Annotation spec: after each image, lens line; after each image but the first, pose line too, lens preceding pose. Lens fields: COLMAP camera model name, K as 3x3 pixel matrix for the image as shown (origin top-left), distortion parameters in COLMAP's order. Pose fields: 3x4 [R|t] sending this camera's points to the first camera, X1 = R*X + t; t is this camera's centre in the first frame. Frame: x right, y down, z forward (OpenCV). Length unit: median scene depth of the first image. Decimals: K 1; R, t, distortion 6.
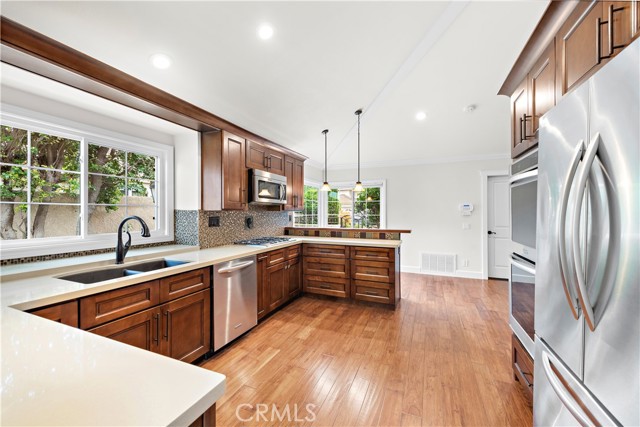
lens RADIAL K [[252.1, 0, 318.9], [0, 252.1, 213.9], [0, 0, 1]] dist [0.003616, -0.000102]
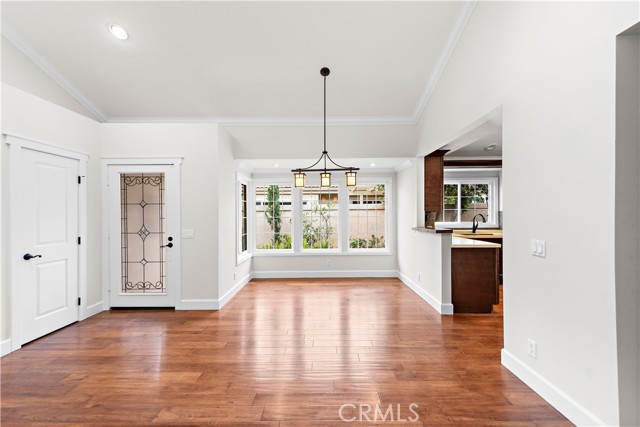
lens RADIAL K [[252.1, 0, 318.2], [0, 252.1, 213.3], [0, 0, 1]] dist [0.003616, -0.000102]
pose [[0.390393, -0.006894, -0.920623, 0.524259], [0.004105, 0.999975, -0.005748, 0.005124], [0.920639, -0.001535, 0.390411, -0.805418]]
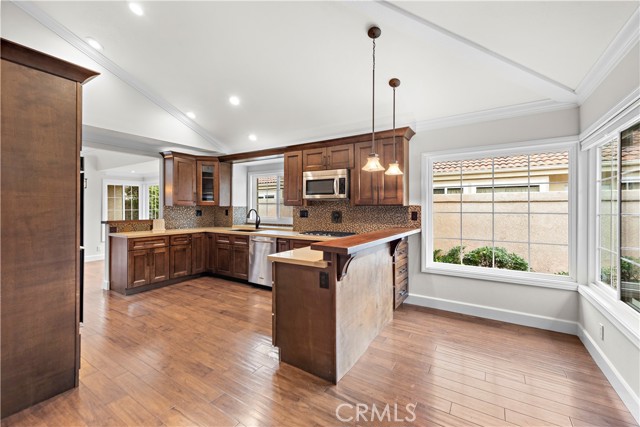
lens RADIAL K [[261.1, 0, 317.1], [0, 261.1, 210.0], [0, 0, 1]] dist [0.002788, -0.000430]
pose [[-0.157595, 0.009935, -0.987454, 0.947983], [-0.000364, 0.999949, 0.010119, -0.006071], [0.987504, 0.001954, -0.157584, 1.209007]]
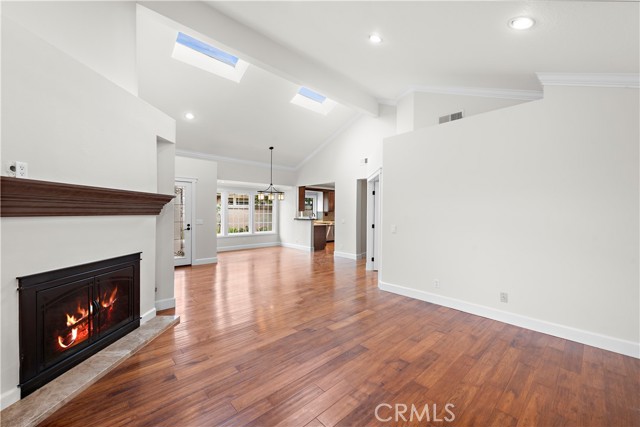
lens RADIAL K [[252.1, 0, 318.7], [0, 252.1, 214.2], [0, 0, 1]] dist [0.003616, -0.000102]
pose [[0.915593, 0.012315, -0.401917, 0.873745], [-0.010676, 0.999923, 0.006317, 0.003075], [0.401963, -0.001493, 0.915655, -2.186466]]
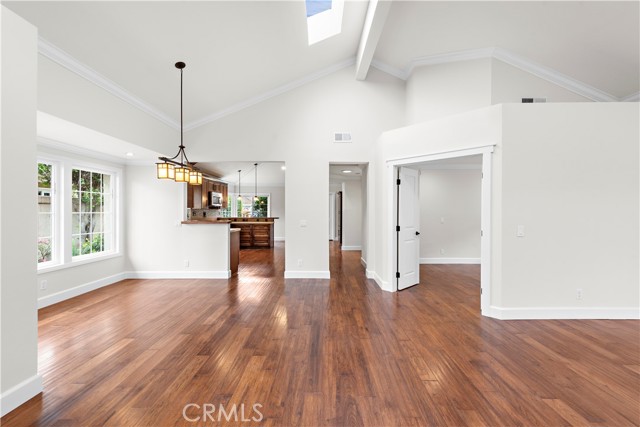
lens RADIAL K [[252.1, 0, 323.8], [0, 252.1, 211.5], [0, 0, 1]] dist [0.003616, -0.000102]
pose [[0.914106, 0.000148, 0.405475, -0.229108], [-0.000308, 1.000000, 0.000328, 0.008558], [-0.405475, -0.000425, 0.914106, -1.485691]]
